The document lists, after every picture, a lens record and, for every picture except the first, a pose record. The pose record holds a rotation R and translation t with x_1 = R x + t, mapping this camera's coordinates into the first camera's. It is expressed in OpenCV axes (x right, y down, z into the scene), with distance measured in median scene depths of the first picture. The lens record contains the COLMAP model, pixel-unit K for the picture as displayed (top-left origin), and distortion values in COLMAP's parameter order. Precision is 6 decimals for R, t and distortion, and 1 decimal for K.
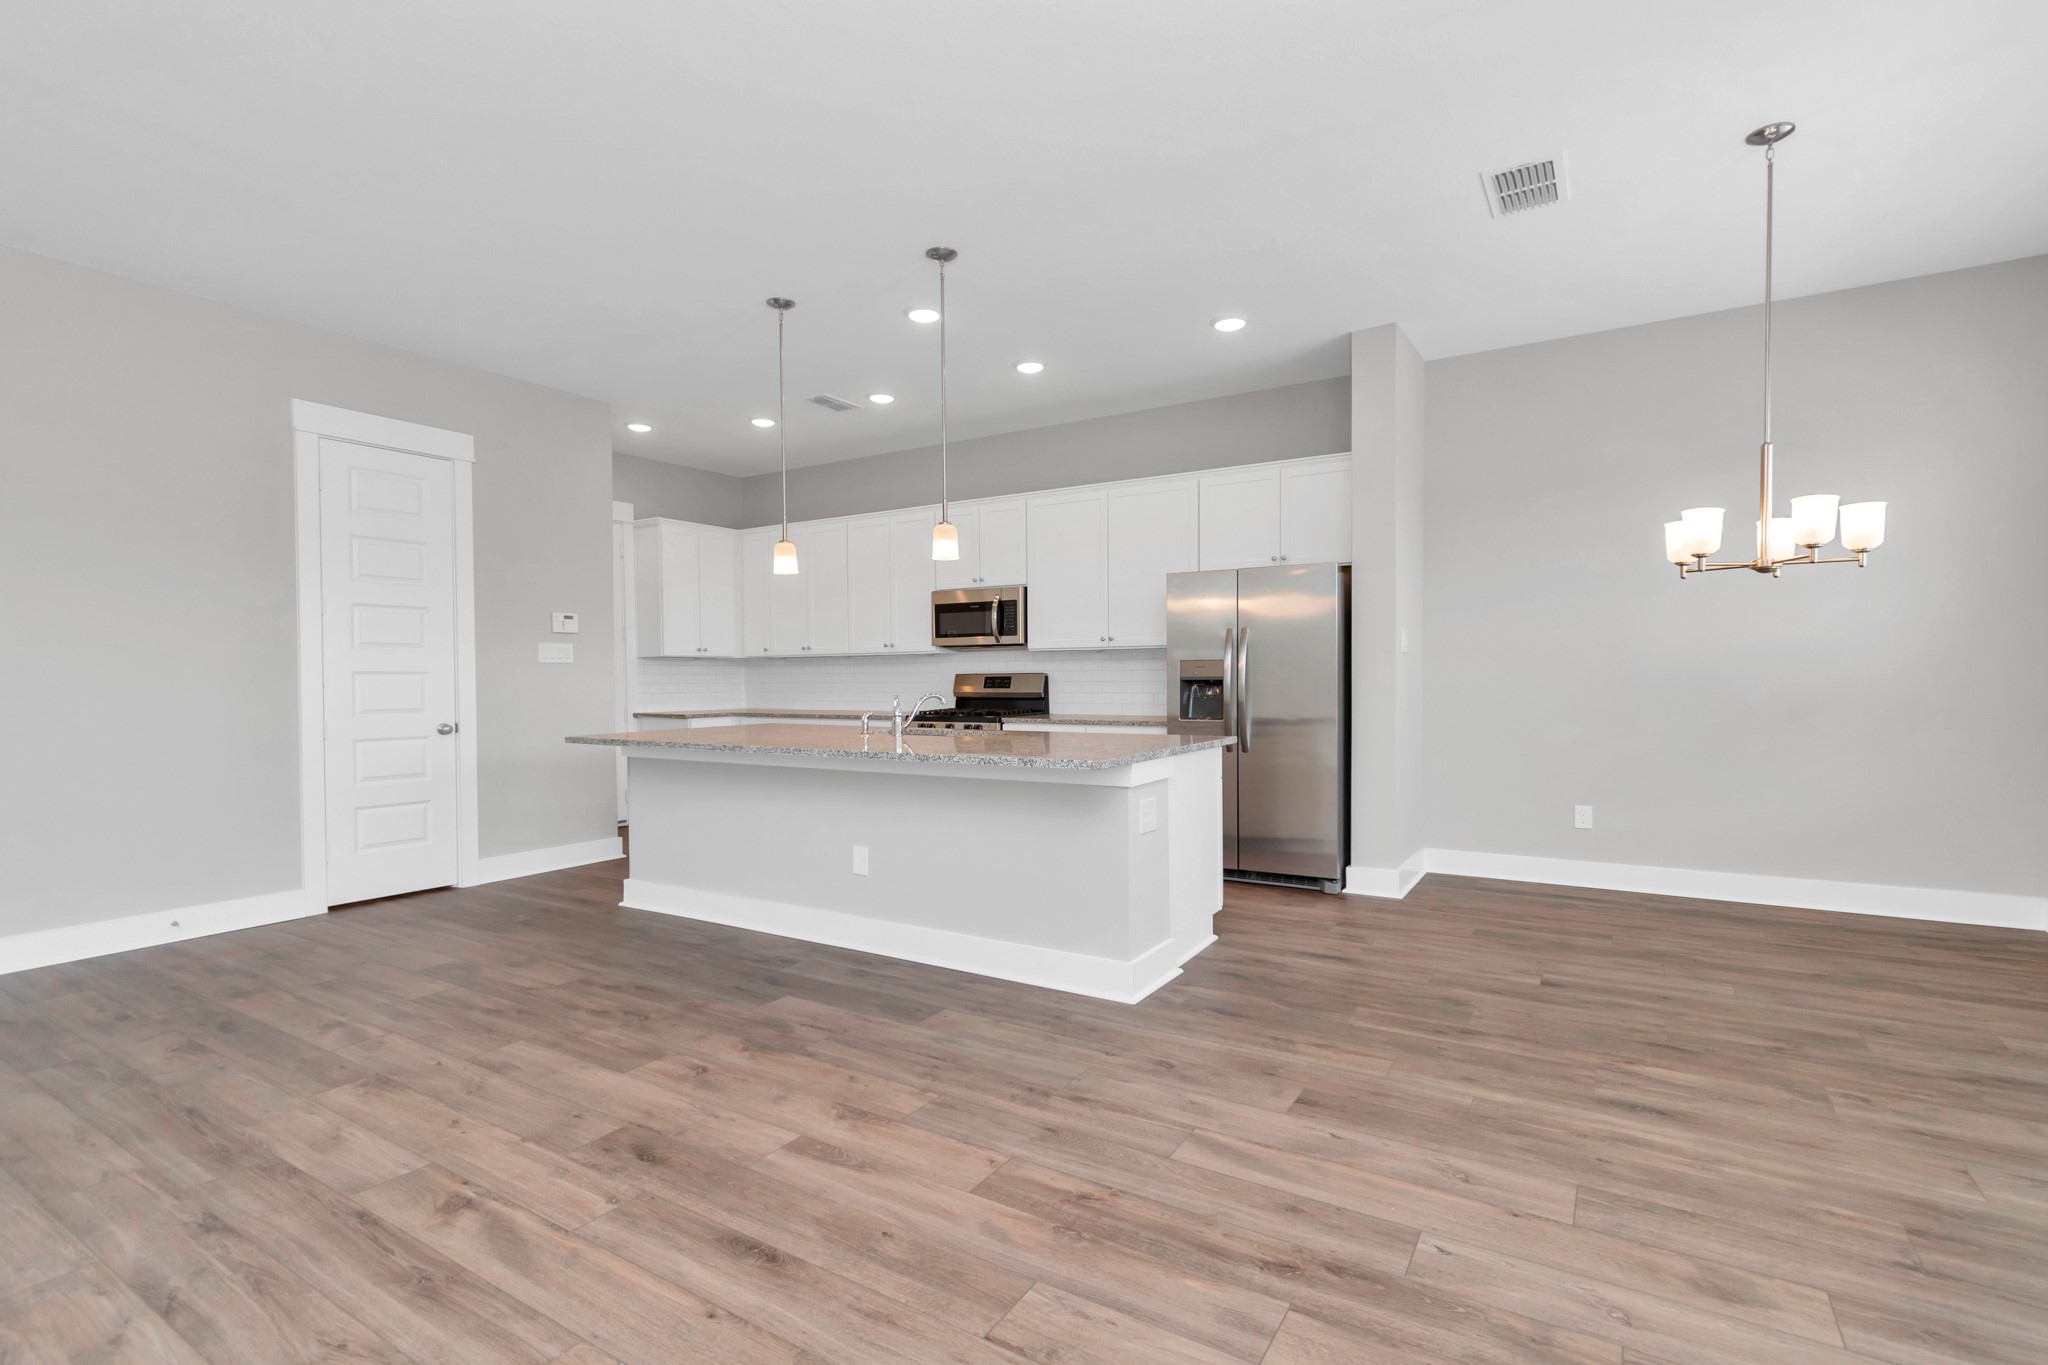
lens RADIAL K [[911.8, 0, 1018.1], [0, 911.8, 669.0], [0, 0, 1]] dist [0.001284, -0.000229]
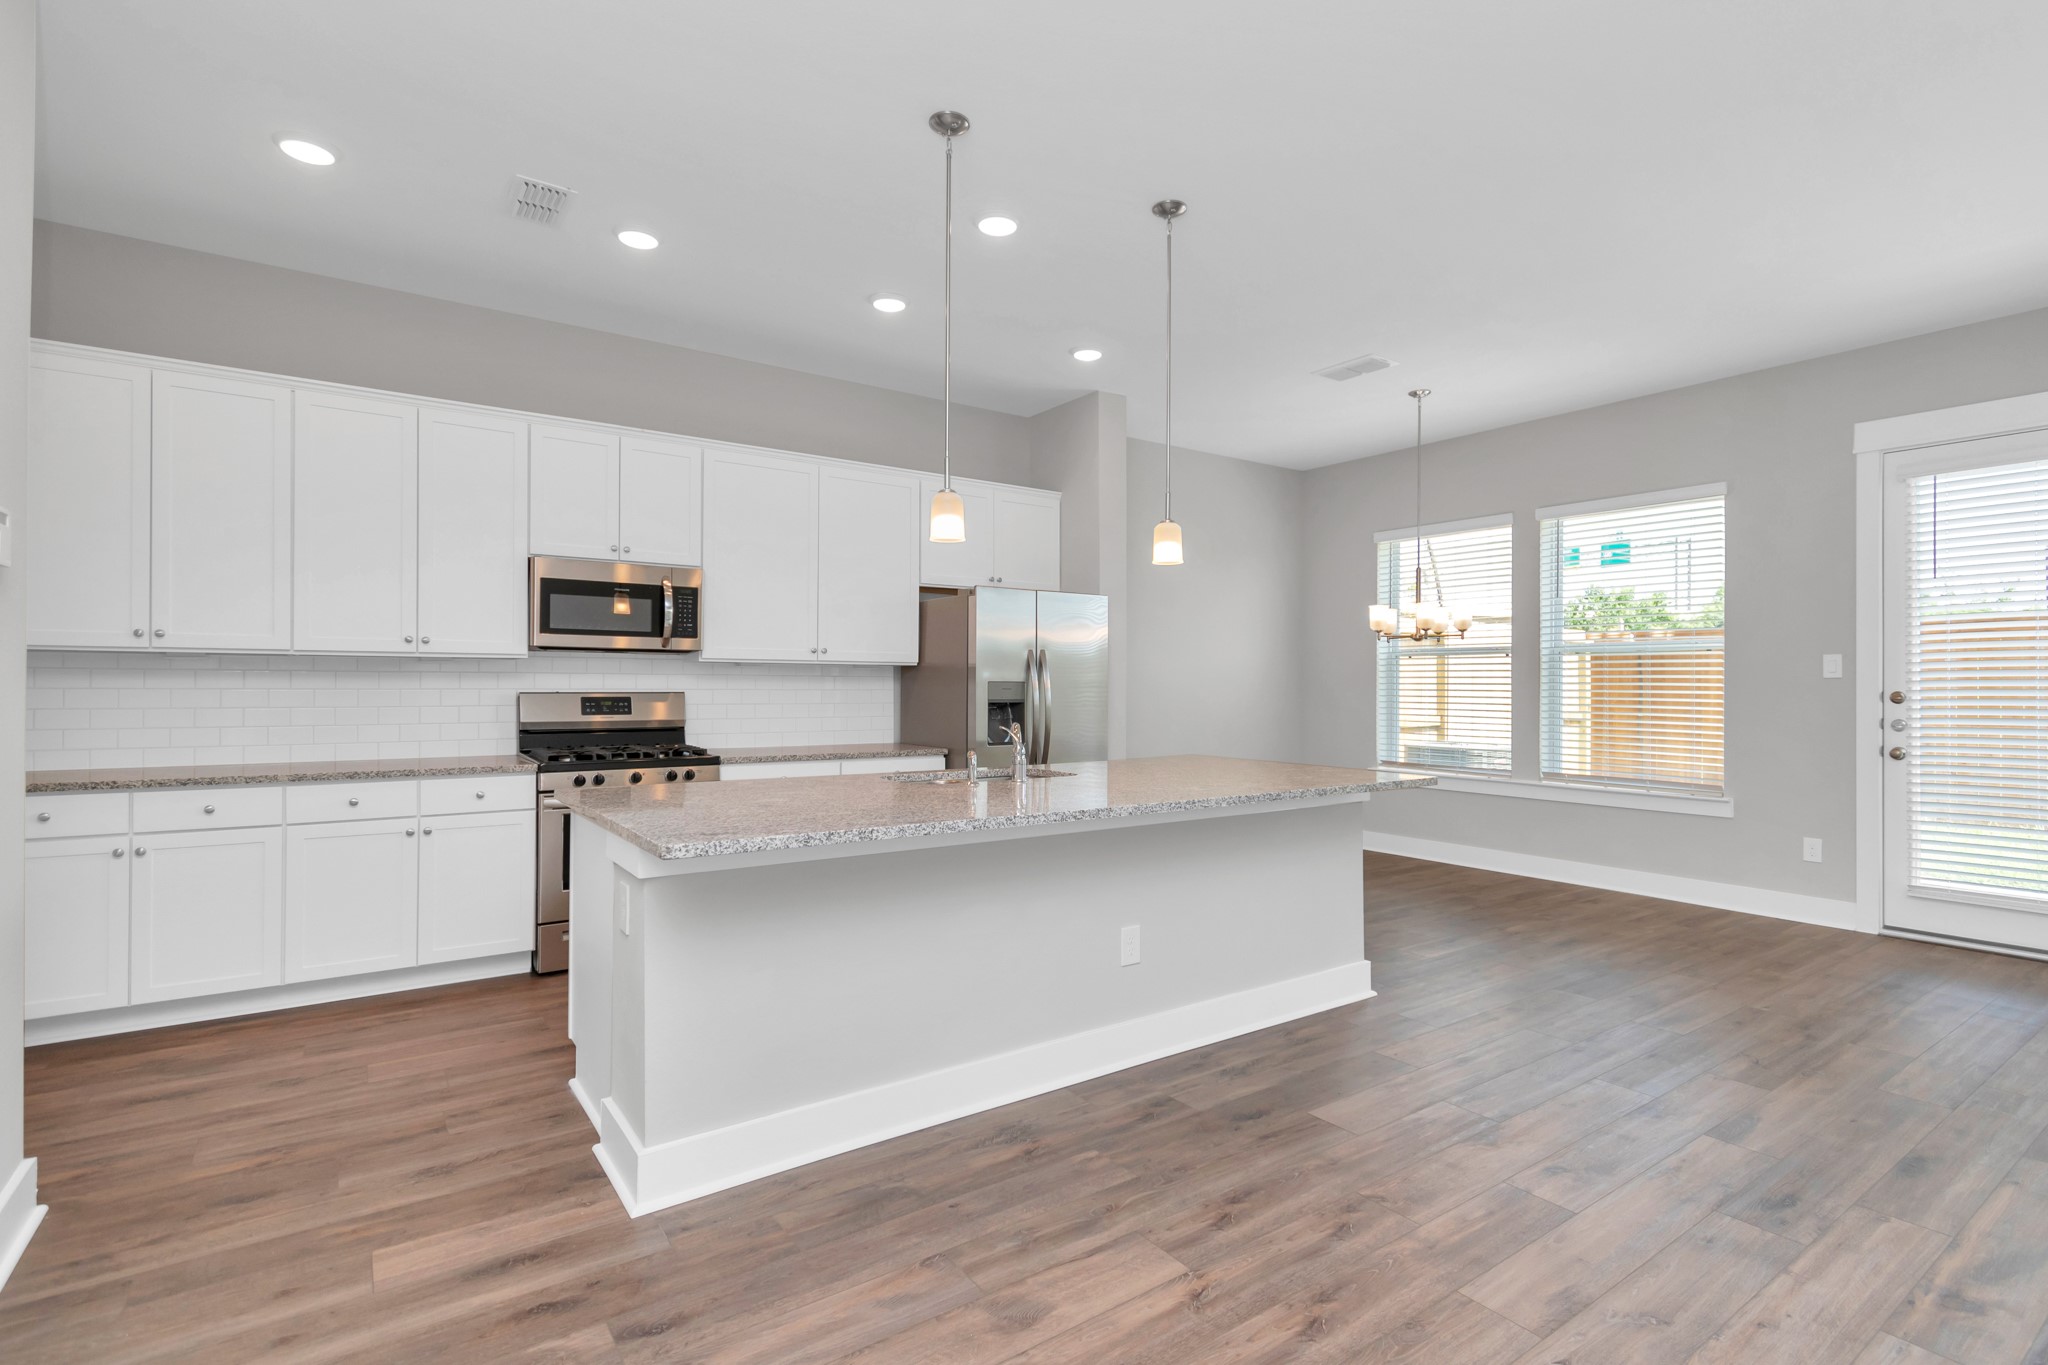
lens RADIAL K [[979.9, 0, 1059.1], [0, 979.9, 675.5], [0, 0, 1]] dist [-0.000311, 0.000240]
pose [[0.388974, 0.022180, 0.920982, -1.124739], [-0.016483, 0.999718, -0.017115, -0.000678], [-0.921101, -0.008524, 0.389229, 0.872772]]
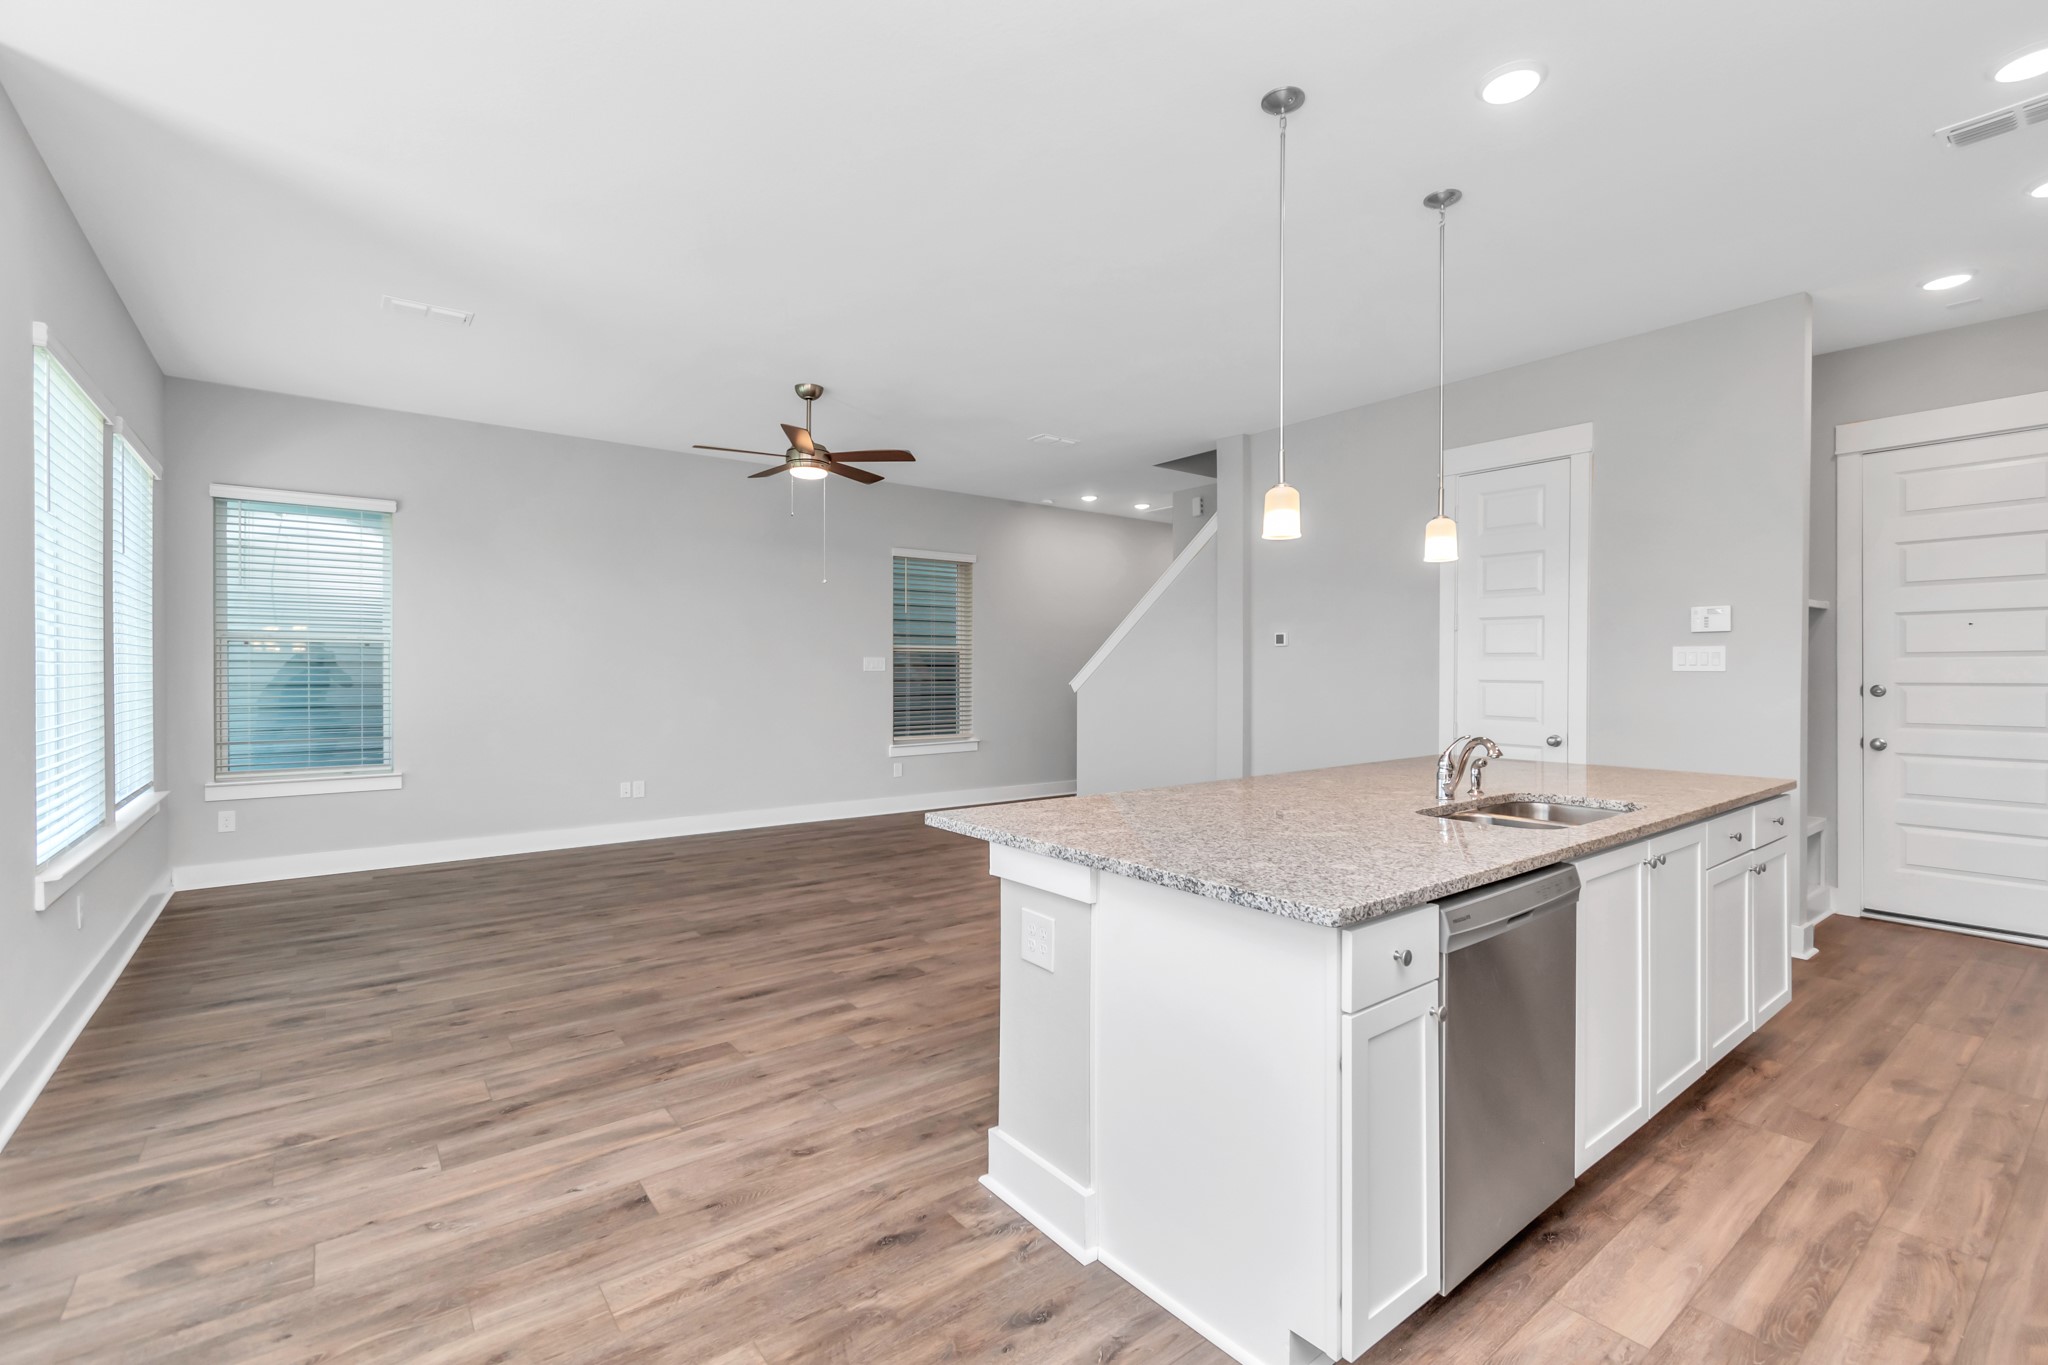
lens RADIAL K [[979.9, 0, 1059.1], [0, 979.9, 675.5], [0, 0, 1]] dist [-0.000311, 0.000240]
pose [[-0.337189, 0.019242, -0.941240, 0.809141], [0.012684, 0.999793, 0.015895, -0.041047], [0.941351, -0.006579, -0.337363, 1.295346]]
